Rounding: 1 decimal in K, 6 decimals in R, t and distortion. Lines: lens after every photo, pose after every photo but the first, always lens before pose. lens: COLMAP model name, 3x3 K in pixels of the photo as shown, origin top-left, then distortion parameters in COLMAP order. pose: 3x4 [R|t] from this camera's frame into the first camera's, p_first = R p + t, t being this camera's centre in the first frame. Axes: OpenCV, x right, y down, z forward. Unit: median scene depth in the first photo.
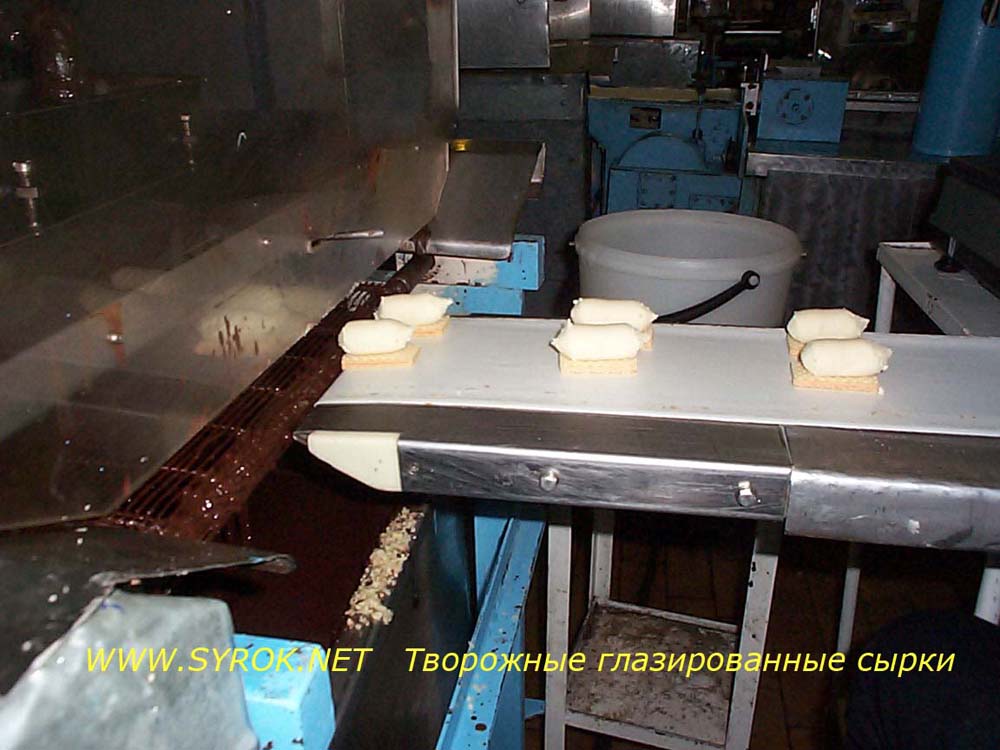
lens RADIAL K [[877.4, 0, 499.2], [0, 877.4, 400.9], [0, 0, 1]] dist [-0.143510, 0.215255]
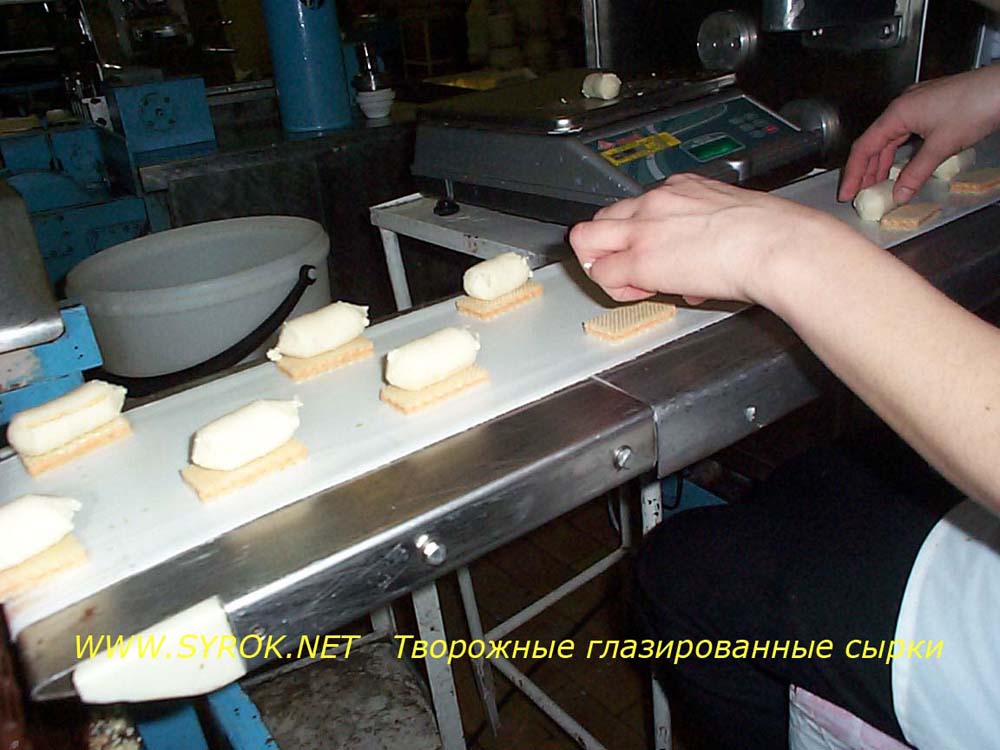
lens RADIAL K [[877.4, 0, 499.2], [0, 877.4, 400.9], [0, 0, 1]] dist [-0.143510, 0.215255]
pose [[0.700749, -0.369073, 0.610521, -0.141936], [0.379612, 0.917471, 0.118917, -0.043249], [-0.604024, 0.148431, 0.783022, 0.163388]]
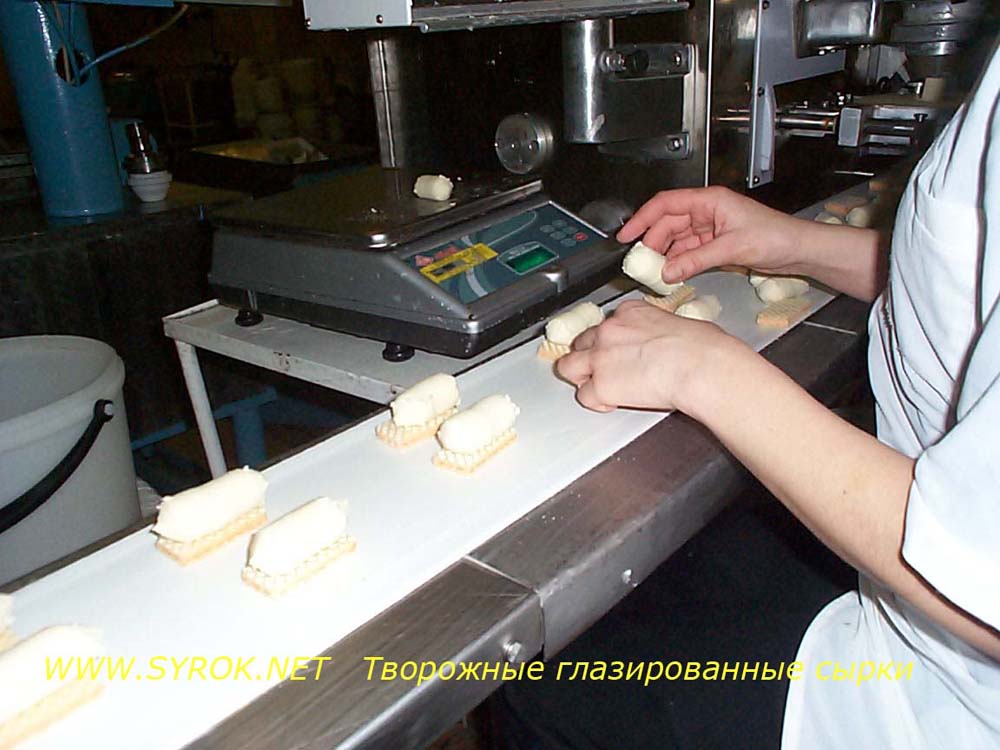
lens RADIAL K [[877.4, 0, 499.2], [0, 877.4, 400.9], [0, 0, 1]] dist [-0.143510, 0.215255]
pose [[0.505060, -0.359501, 0.784648, -0.122720], [0.401100, 0.902751, 0.155434, -0.104184], [-0.764221, 0.236219, 0.600140, 0.201941]]
